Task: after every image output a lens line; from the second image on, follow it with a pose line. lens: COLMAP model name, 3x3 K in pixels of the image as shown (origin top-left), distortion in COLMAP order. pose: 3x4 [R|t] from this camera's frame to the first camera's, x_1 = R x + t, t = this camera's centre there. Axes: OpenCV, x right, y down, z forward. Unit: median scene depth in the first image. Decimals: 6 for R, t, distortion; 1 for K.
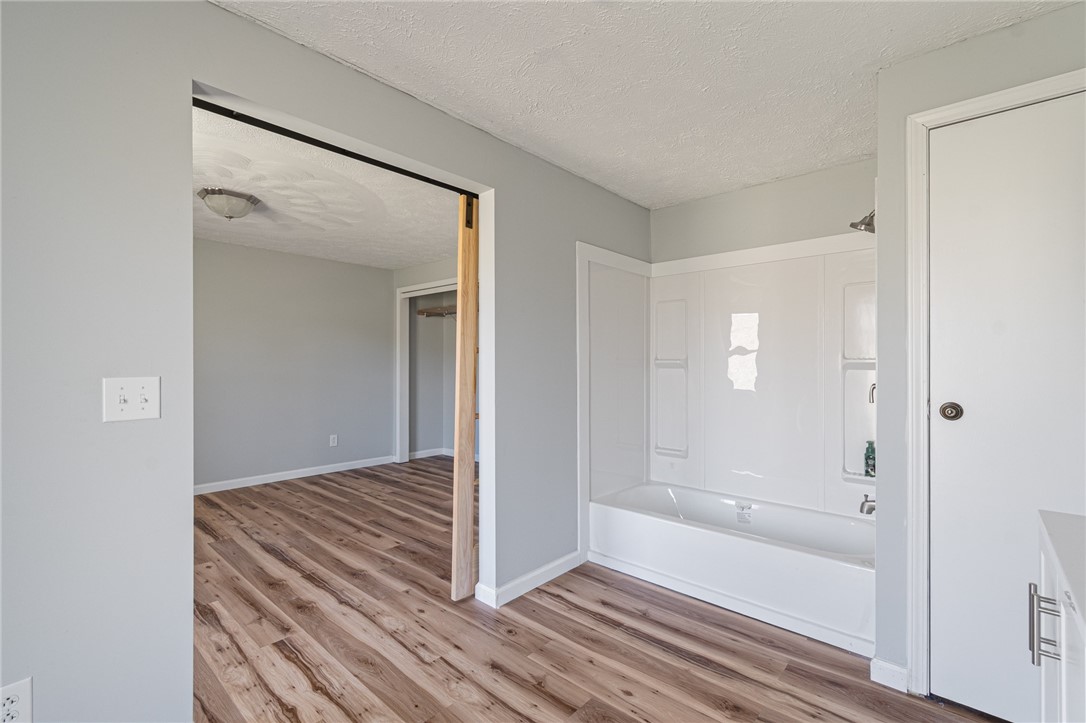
lens RADIAL K [[476.3, 0, 542.9], [0, 476.3, 360.0], [0, 0, 1]] dist [0.001639, -0.002293]
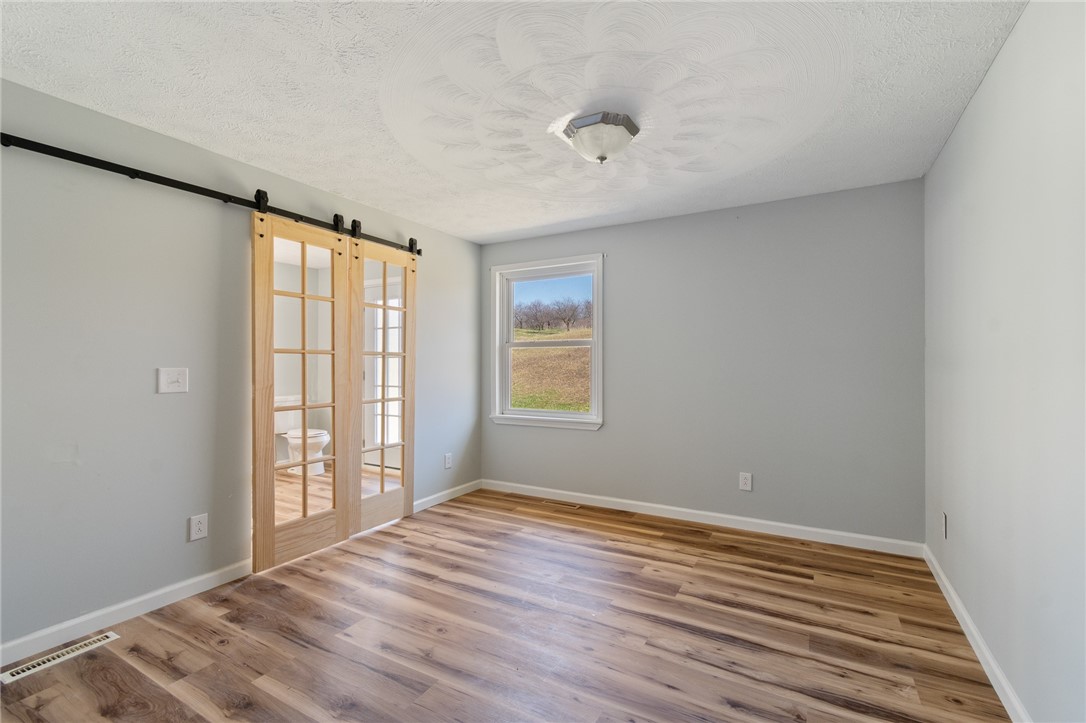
lens RADIAL K [[476.3, 0, 544.4], [0, 476.3, 363.5], [0, 0, 1]] dist [0.001639, -0.002293]
pose [[-0.976159, 0.001537, -0.217050, -0.498052], [0.001878, 0.999997, -0.001362, 0.008658], [0.217048, -0.001737, -0.976159, 1.983436]]
